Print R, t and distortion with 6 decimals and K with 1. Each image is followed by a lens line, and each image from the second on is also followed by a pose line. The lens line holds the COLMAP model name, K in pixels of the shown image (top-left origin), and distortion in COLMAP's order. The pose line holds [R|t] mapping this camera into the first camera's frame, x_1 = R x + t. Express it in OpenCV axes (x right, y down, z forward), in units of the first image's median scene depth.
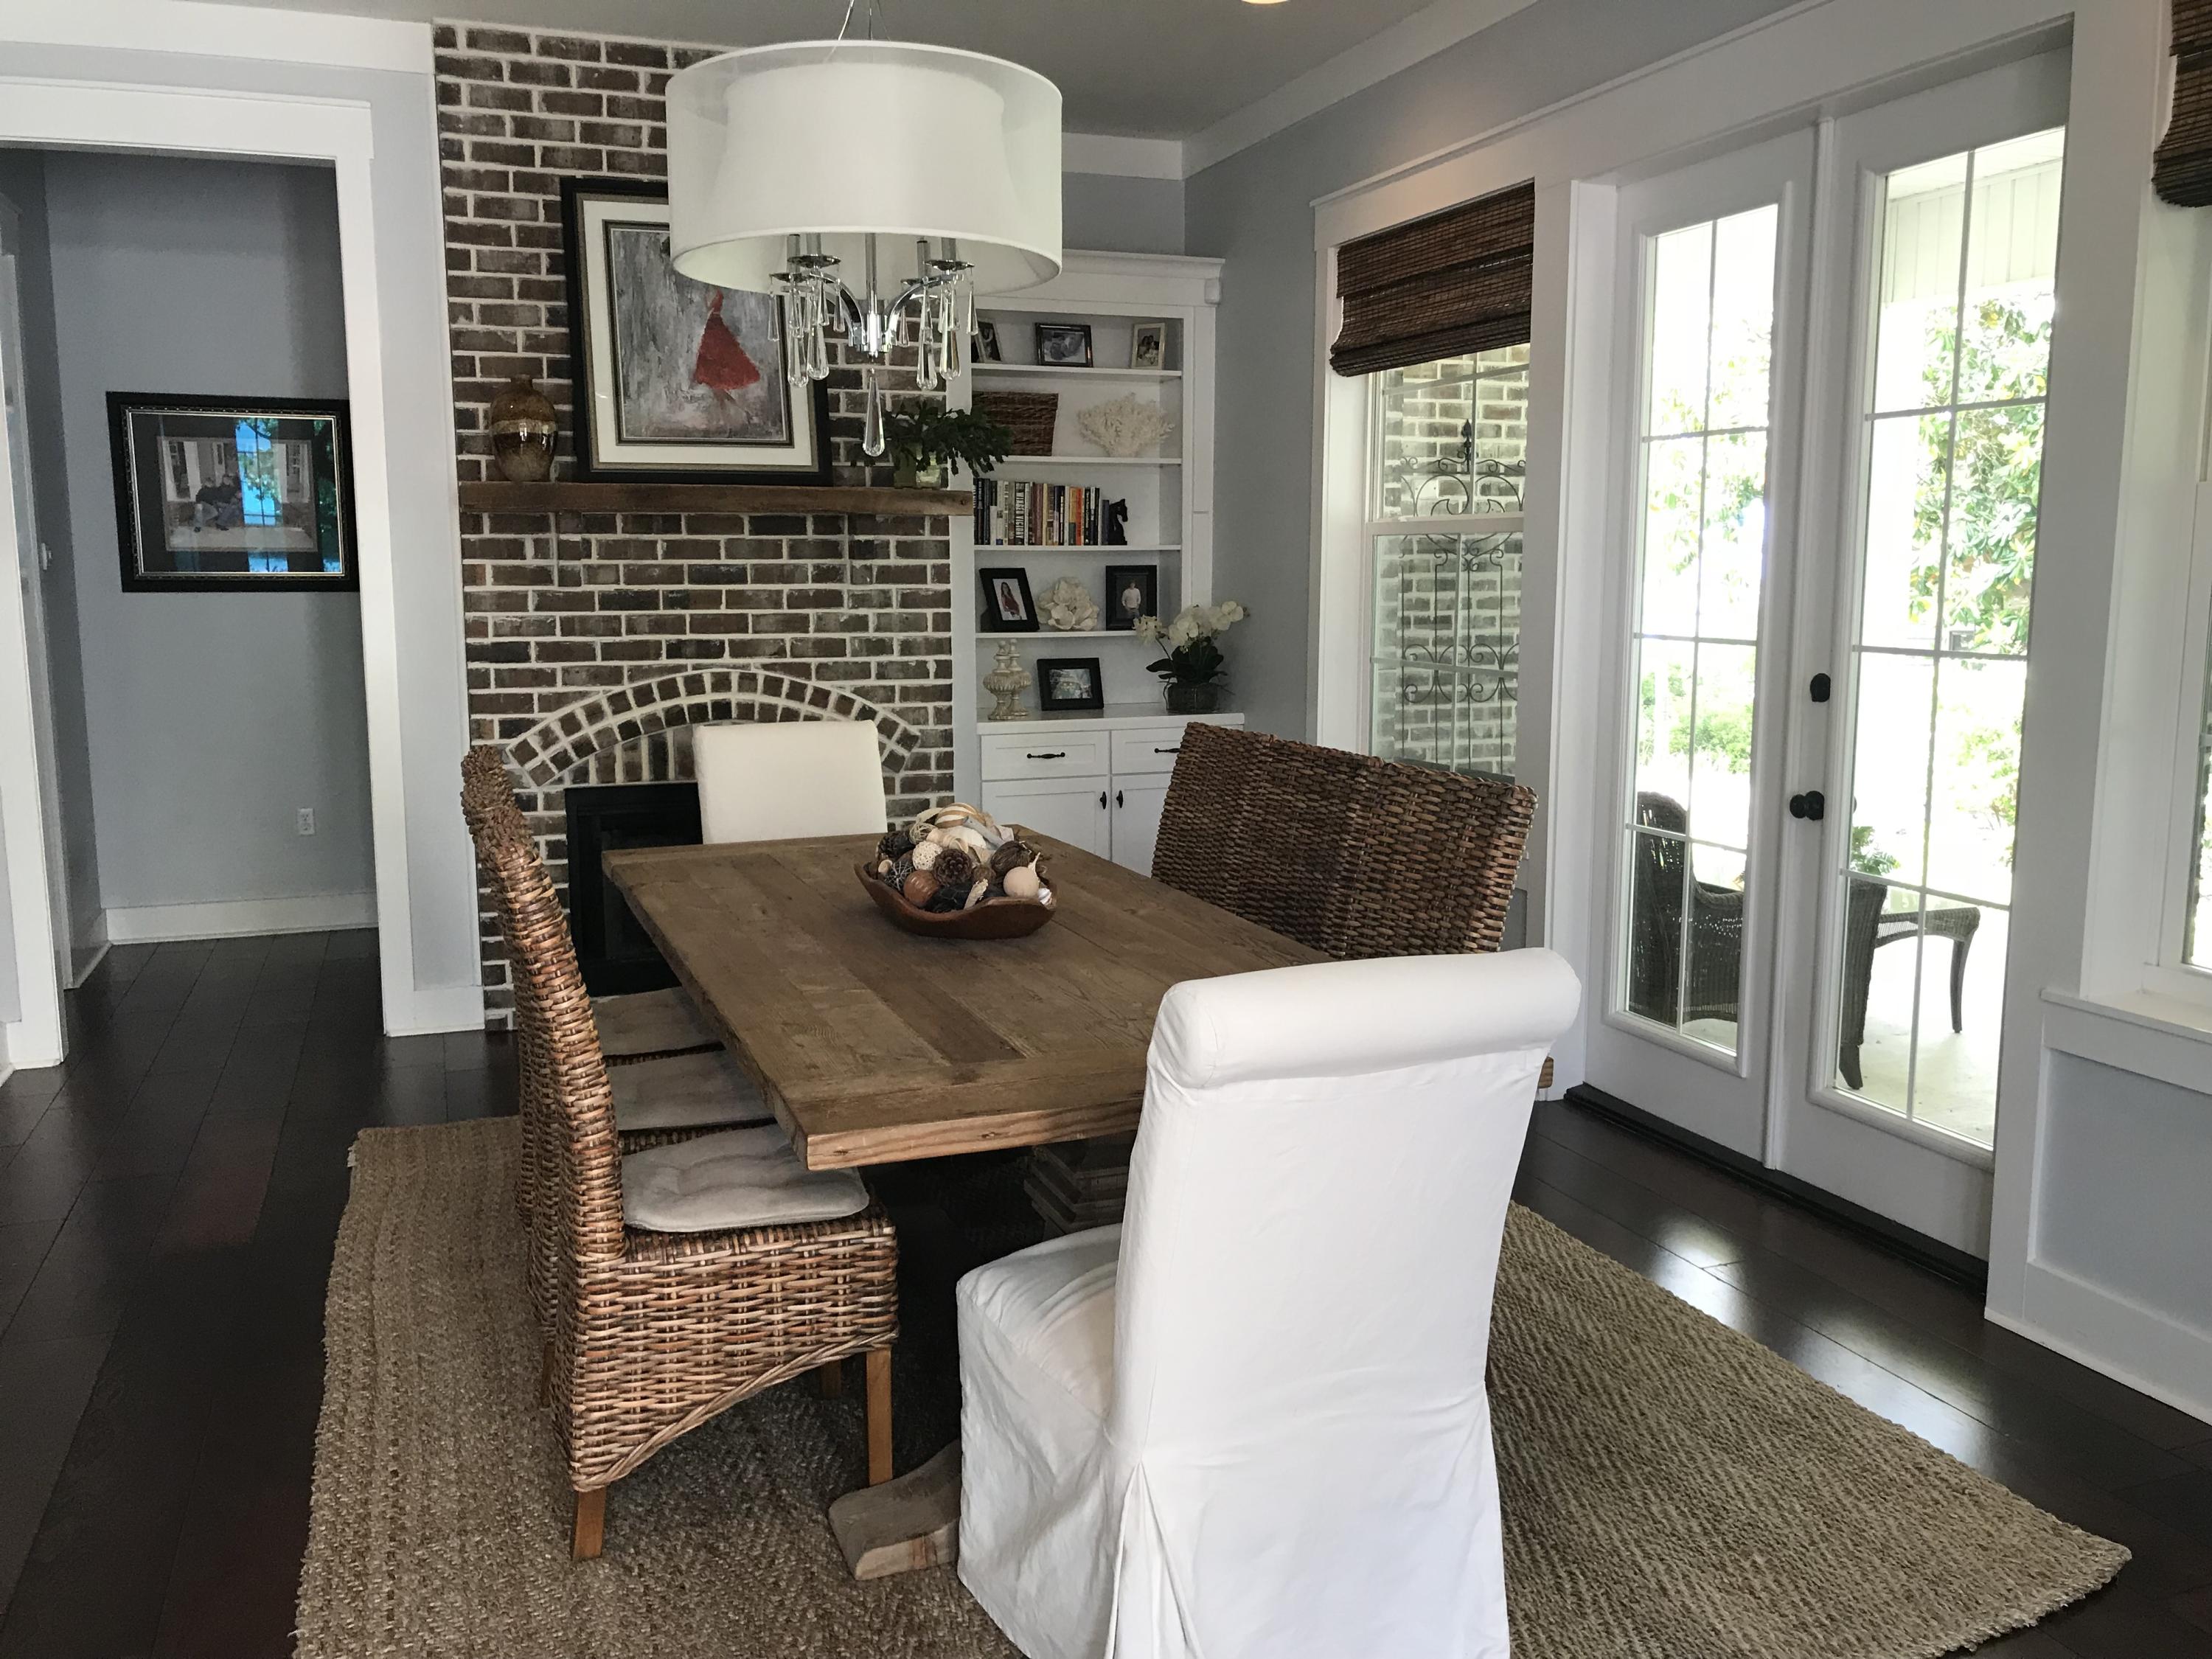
lens RADIAL K [[1815.9, 0, 1092.9], [0, 1815.9, 826.0], [0, 0, 1]] dist [0.016733, -0.011457]
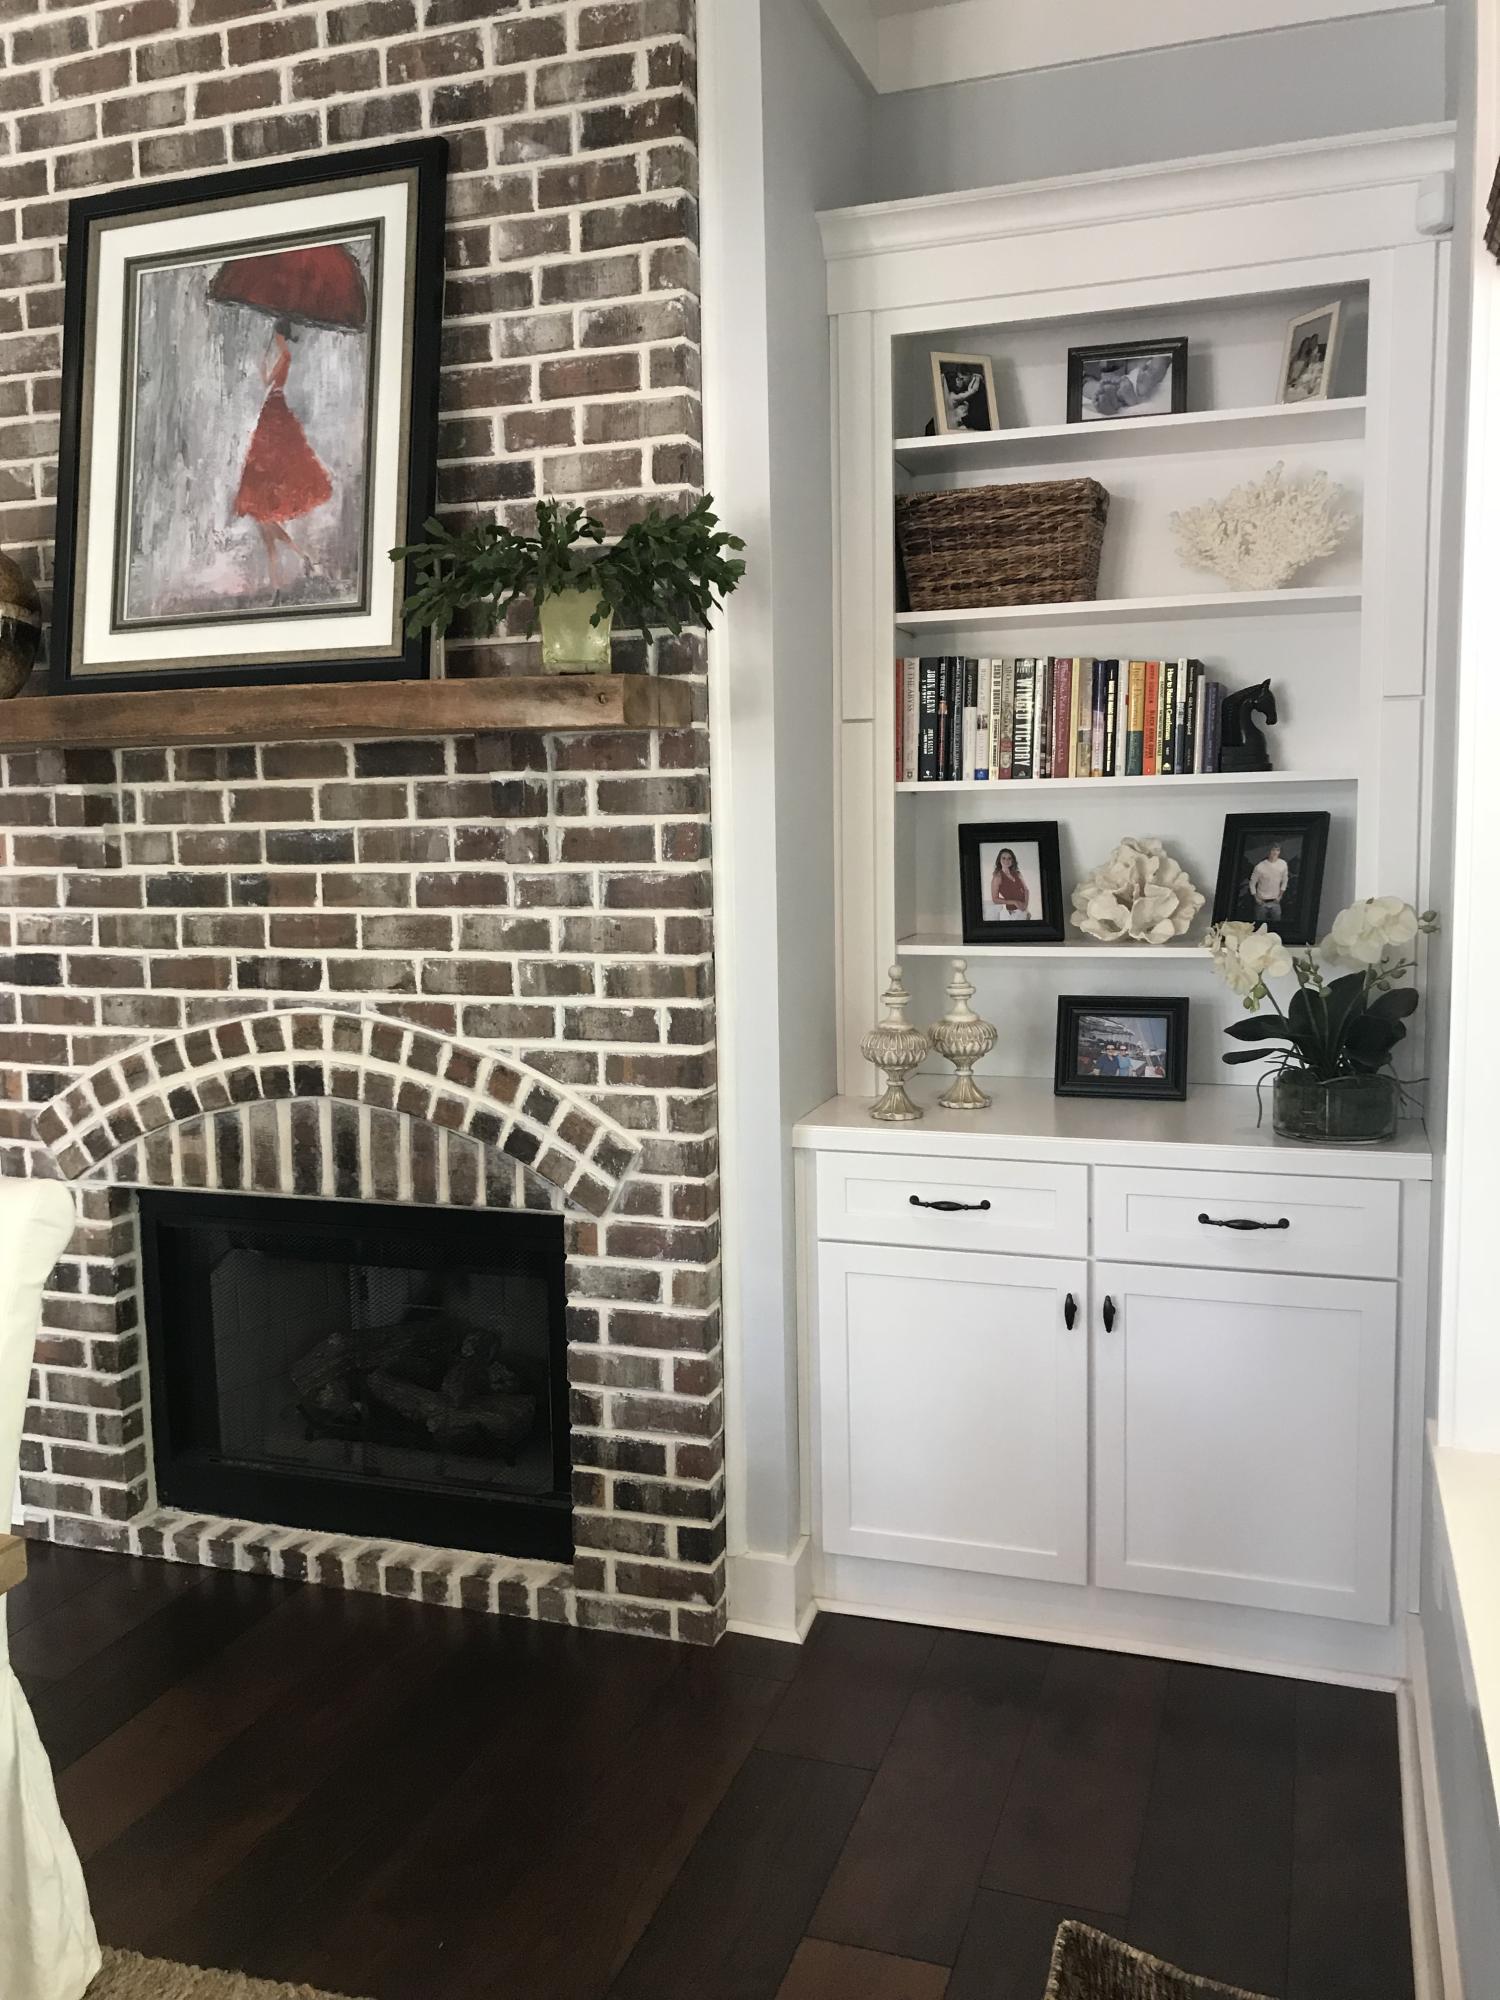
lens RADIAL K [[1641.9, 0, 821.5], [0, 1641.9, 1002.4], [0, 0, 1]] dist [0.016733, -0.011457]
pose [[0.779807, 0.060508, -0.623089, 0.251741], [-0.071021, 0.997443, 0.007978, -0.105557], [0.621978, 0.038031, 0.782110, 0.698787]]
